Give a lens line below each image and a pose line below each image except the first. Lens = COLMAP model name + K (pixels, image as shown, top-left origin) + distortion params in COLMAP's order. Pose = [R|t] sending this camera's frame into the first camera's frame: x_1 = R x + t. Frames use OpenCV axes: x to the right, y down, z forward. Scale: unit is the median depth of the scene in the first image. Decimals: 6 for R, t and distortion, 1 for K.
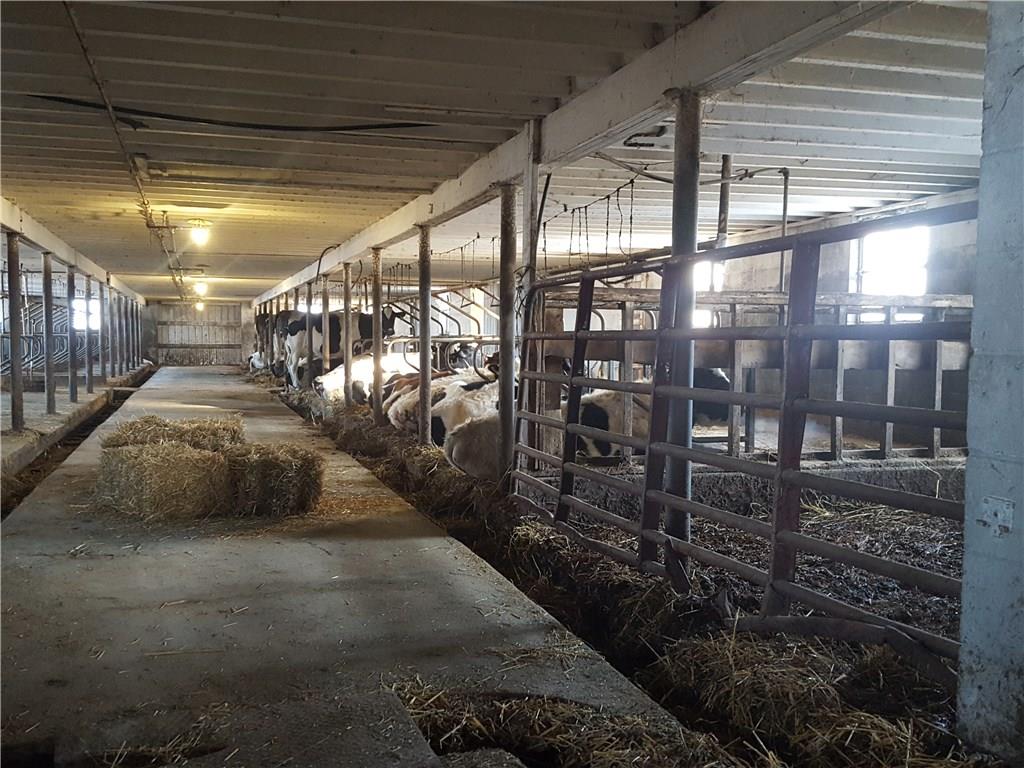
lens RADIAL K [[1030.7, 0, 510.9], [0, 1030.7, 407.3], [0, 0, 1]] dist [0.171605, -0.276479]
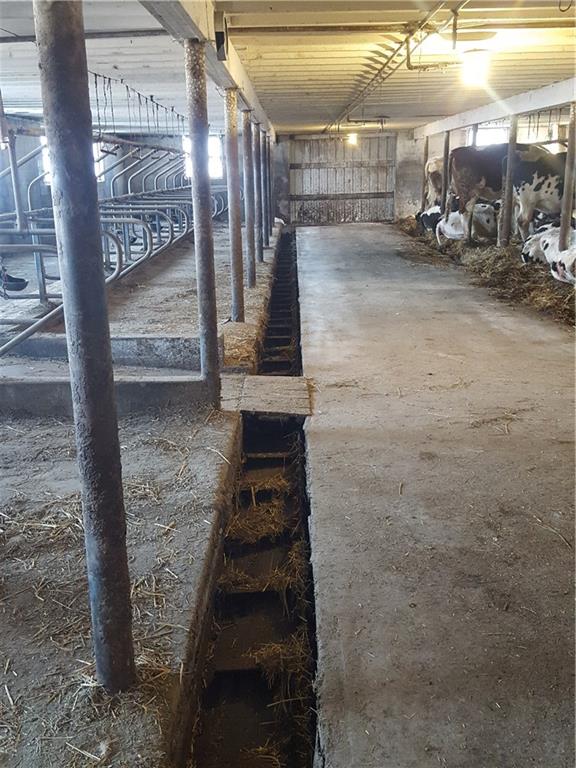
lens RADIAL K [[773.1, 0, 288.0], [0, 773.1, 384.0], [0, 0, 1]] dist [0.171605, -0.276479]
pose [[0.956304, 0.050236, -0.288027, -0.166767], [0.009964, 0.978956, 0.203827, -0.041489], [0.292206, -0.197790, 0.935679, 0.437960]]
